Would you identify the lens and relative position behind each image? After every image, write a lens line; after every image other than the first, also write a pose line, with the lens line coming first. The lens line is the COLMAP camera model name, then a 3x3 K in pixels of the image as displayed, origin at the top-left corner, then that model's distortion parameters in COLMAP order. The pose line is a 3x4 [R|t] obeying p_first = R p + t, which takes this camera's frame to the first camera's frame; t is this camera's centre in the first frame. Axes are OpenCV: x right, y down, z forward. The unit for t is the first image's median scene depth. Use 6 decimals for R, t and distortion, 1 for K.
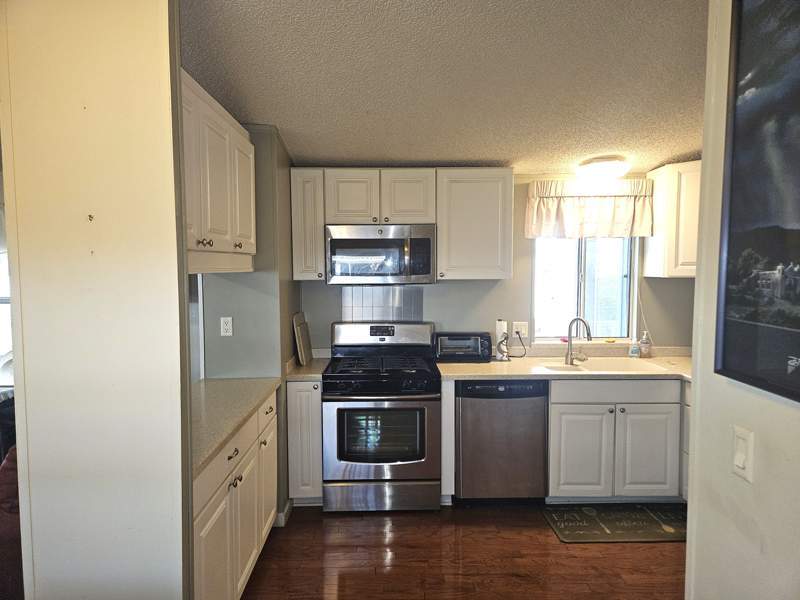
lens RADIAL K [[531.6, 0, 401.8], [0, 531.6, 302.0], [0, 0, 1]] dist [0.044245, -0.025407]
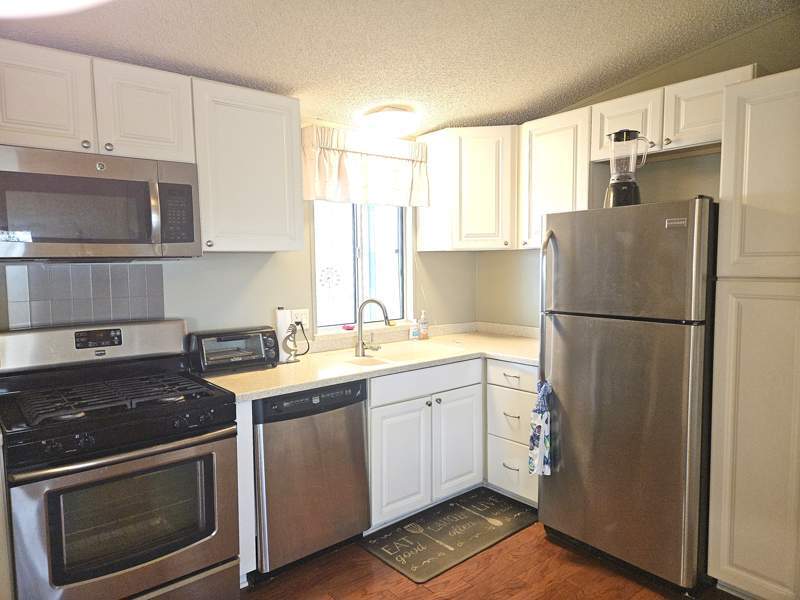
lens RADIAL K [[531.6, 0, 403.1], [0, 531.6, 299.7], [0, 0, 1]] dist [0.044245, -0.025407]
pose [[0.783212, -0.052966, 0.619494, -0.149909], [0.047000, 0.998558, 0.025955, 0.011921], [-0.619975, 0.008788, 0.784572, 0.334144]]
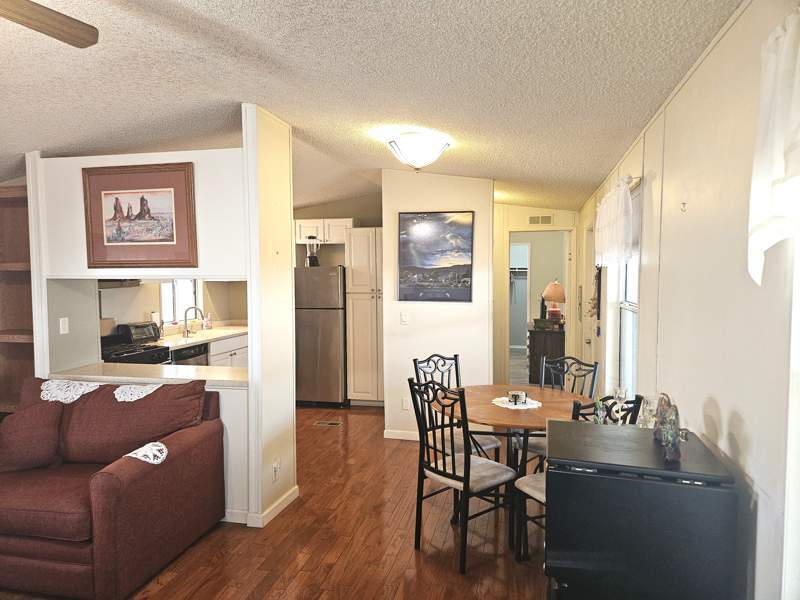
lens RADIAL K [[531.6, 0, 407.8], [0, 531.6, 306.8], [0, 0, 1]] dist [0.044245, -0.025407]
pose [[0.237723, -0.057330, 0.969640, -1.129568], [0.066650, 0.996867, 0.042600, 0.003439], [-0.969044, 0.054499, 0.240800, -0.018580]]
